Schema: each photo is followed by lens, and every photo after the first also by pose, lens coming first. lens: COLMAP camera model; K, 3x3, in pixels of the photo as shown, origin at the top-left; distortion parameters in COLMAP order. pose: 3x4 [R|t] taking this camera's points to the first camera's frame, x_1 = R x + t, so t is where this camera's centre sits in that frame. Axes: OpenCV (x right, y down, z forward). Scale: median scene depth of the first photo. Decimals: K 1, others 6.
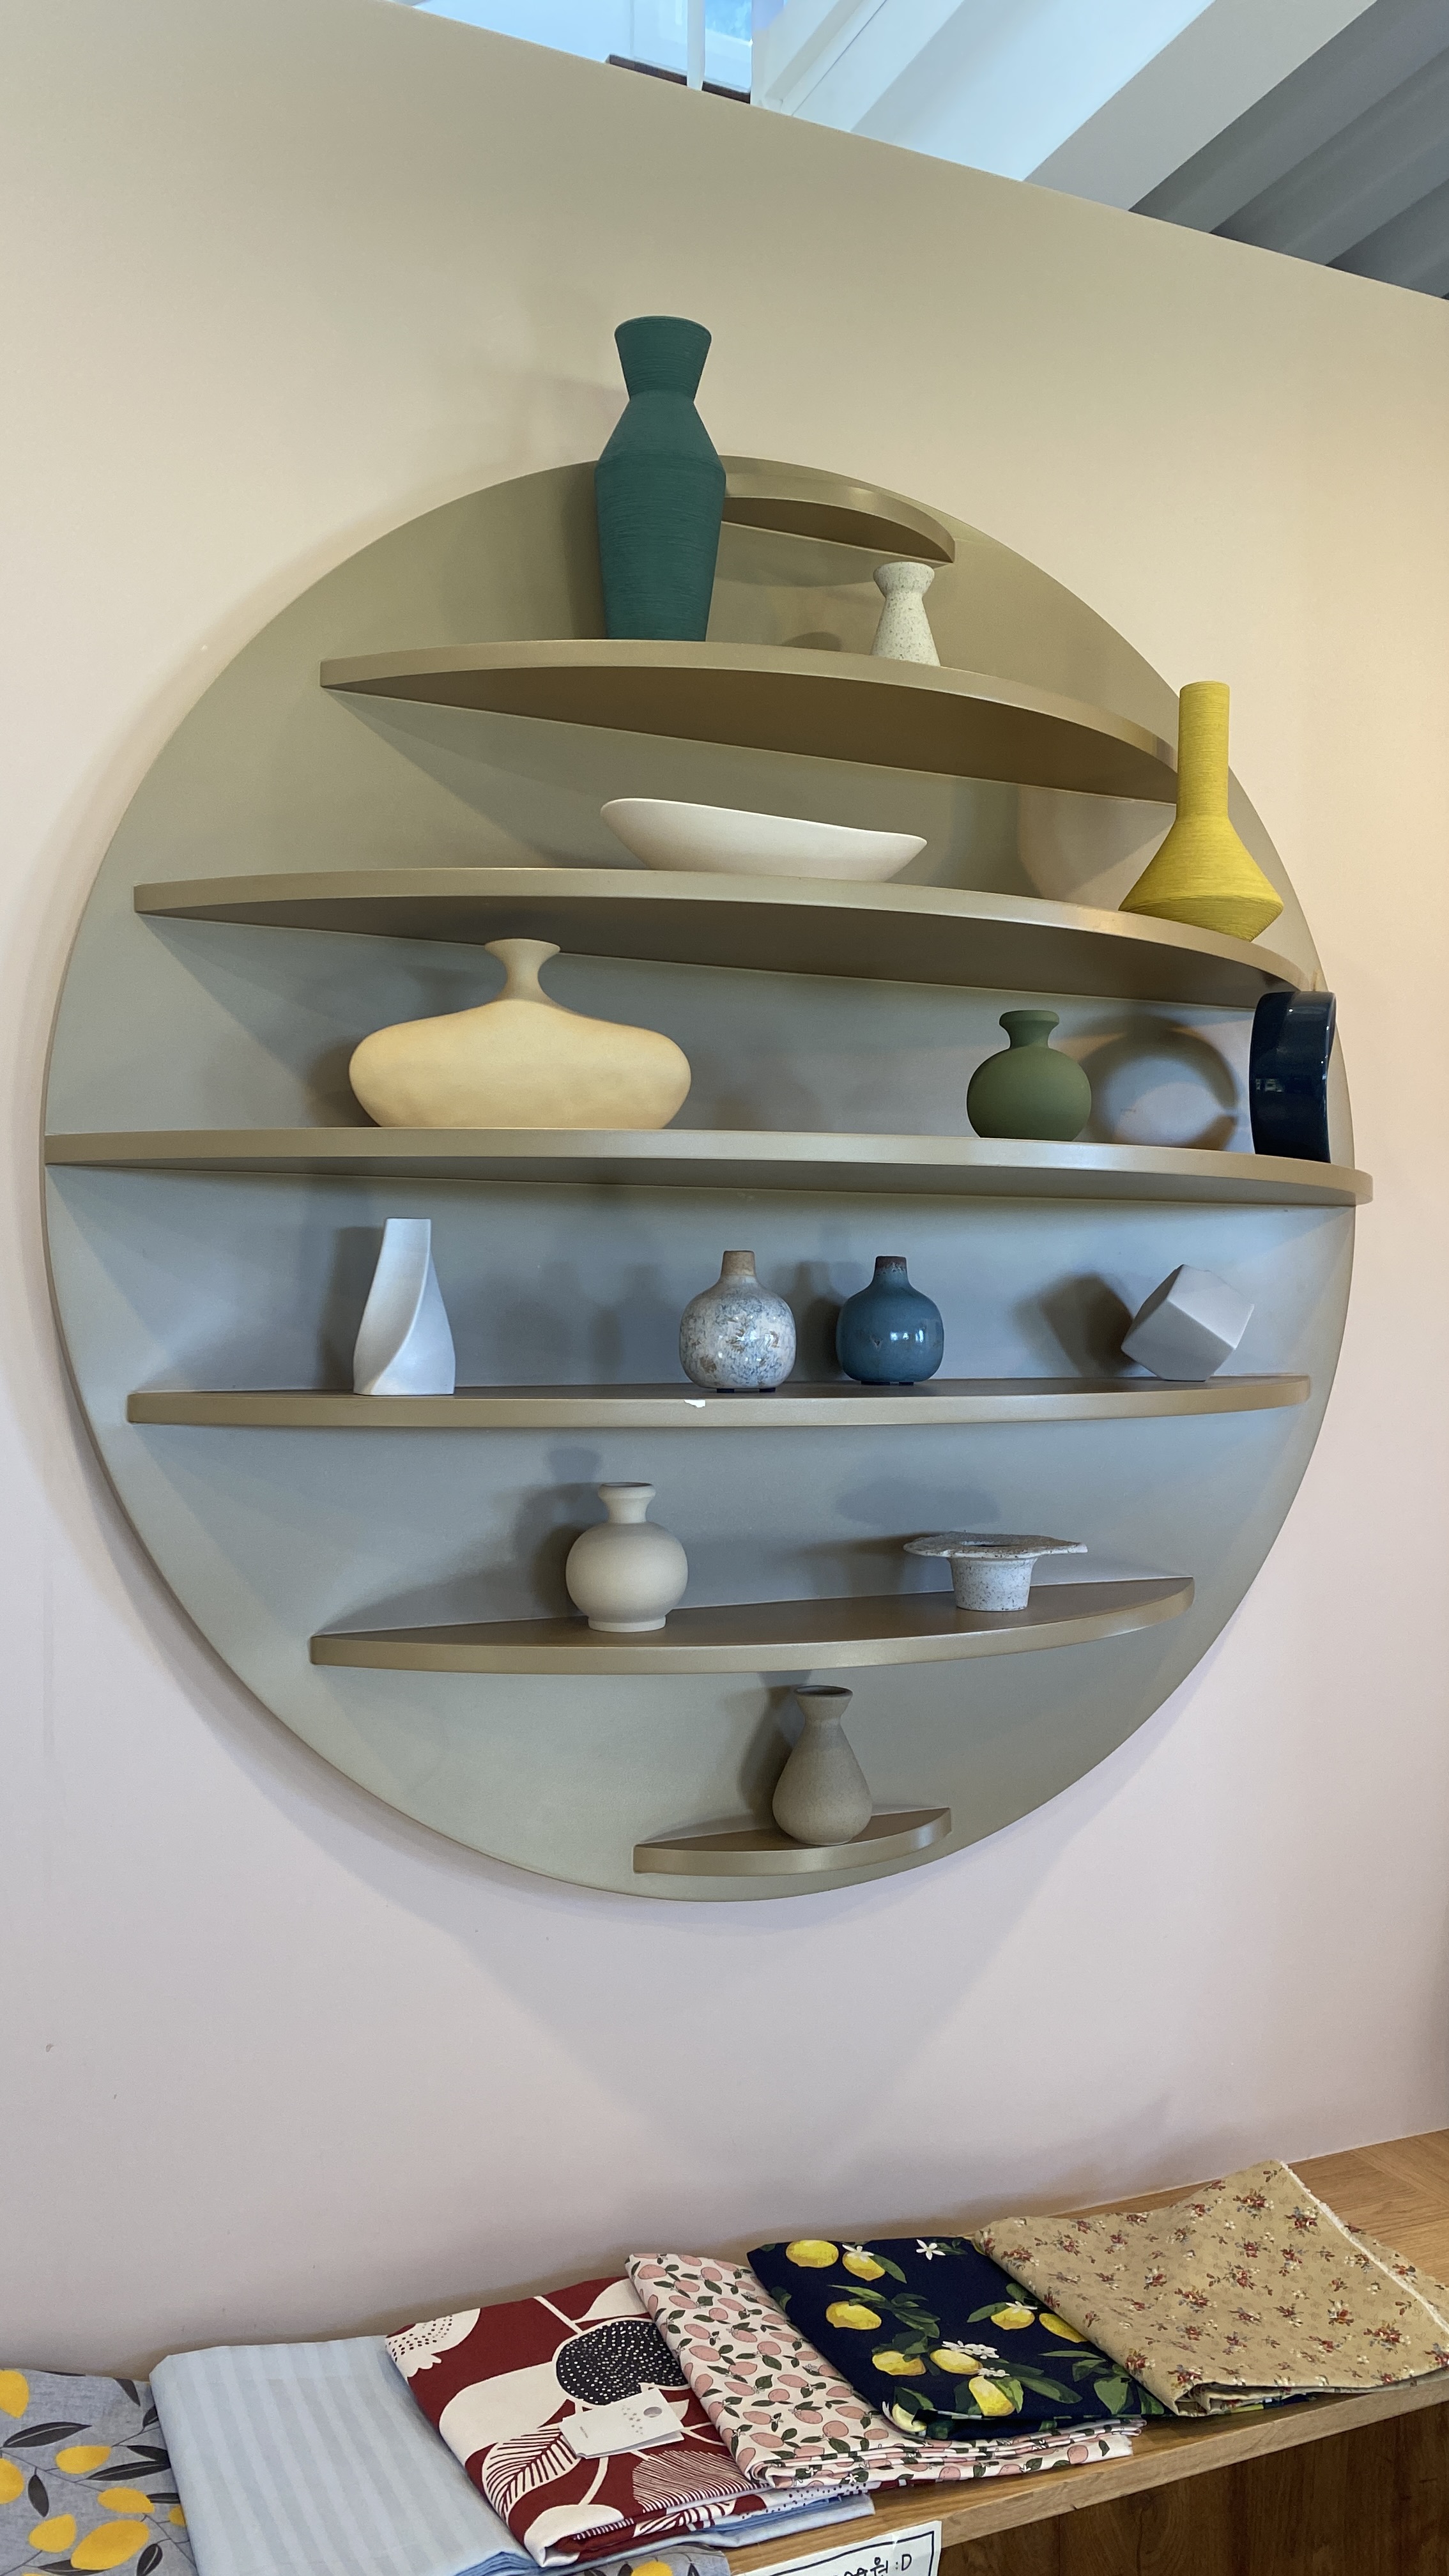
lens RADIAL K [[2025.0, 0, 727.1], [0, 2025.0, 1292.4], [0, 0, 1]] dist [0.053812, -0.034211]
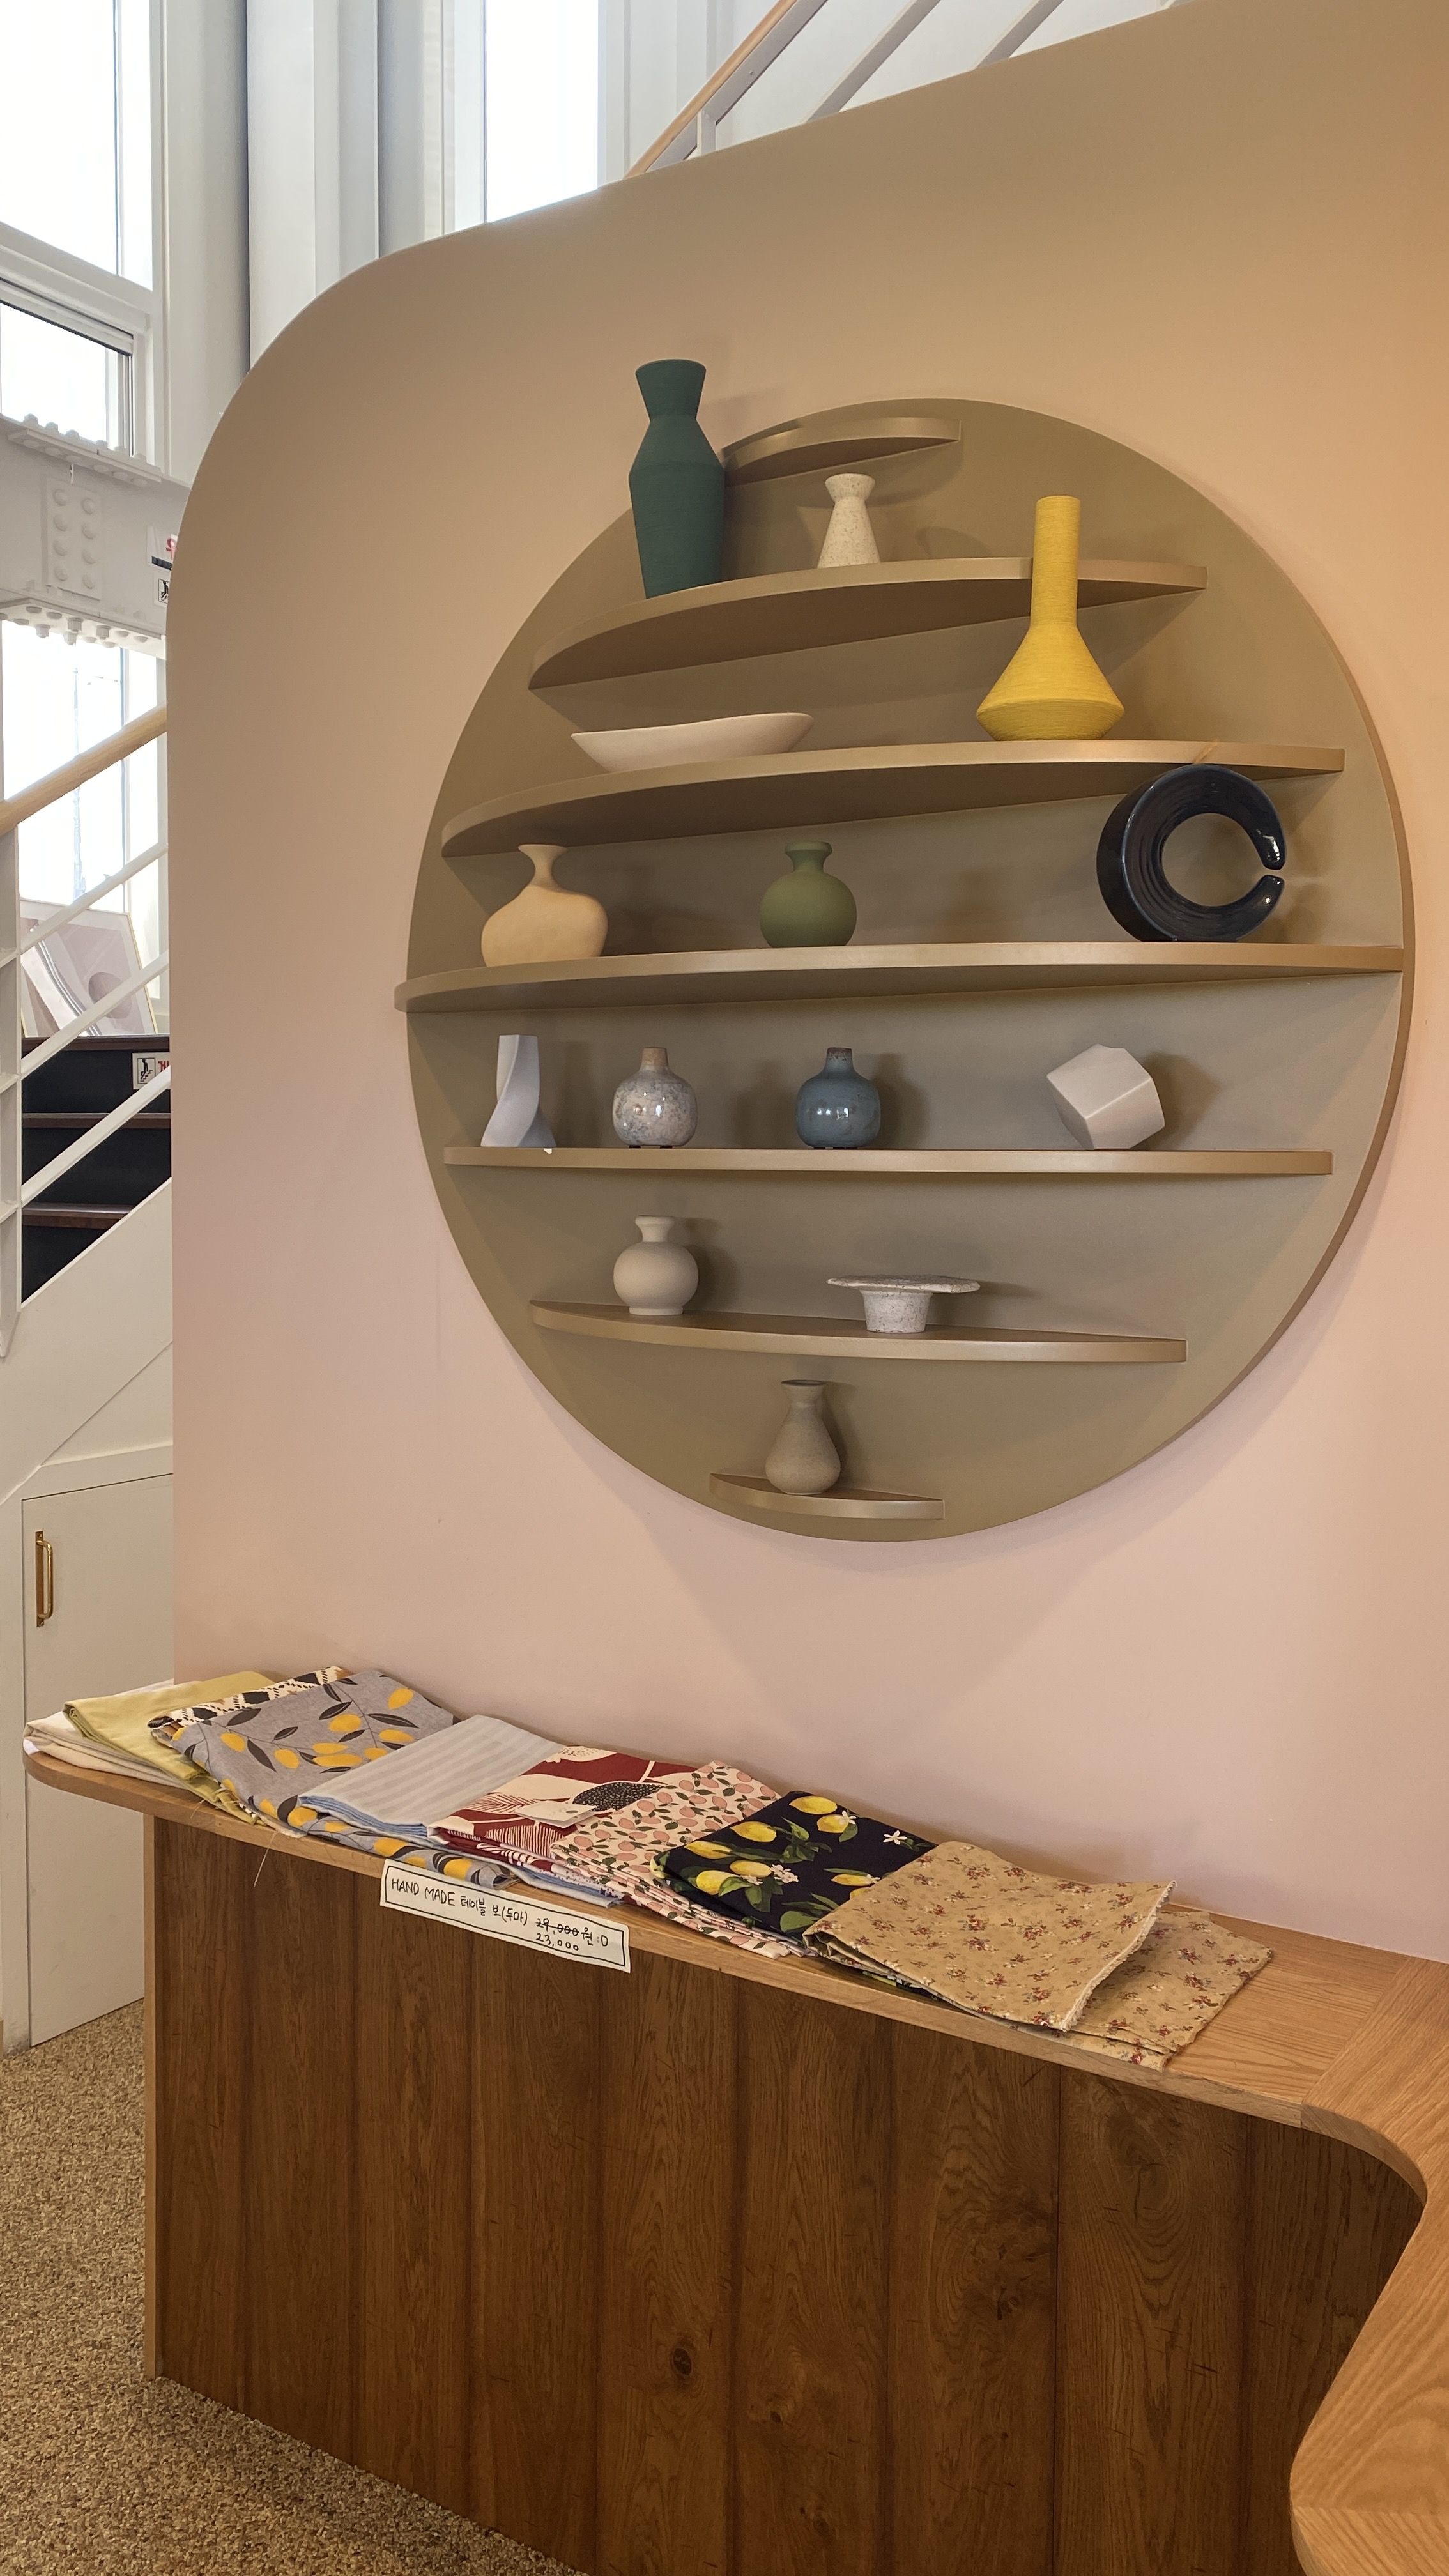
lens RADIAL K [[2025.0, 0, 727.1], [0, 2025.0, 1282.0], [0, 0, 1]] dist [0.053812, -0.034211]
pose [[0.532012, 0.064395, -0.844285, 1.208814], [0.001637, 0.997024, 0.077076, 0.032180], [0.846735, -0.042387, 0.530323, 0.291849]]
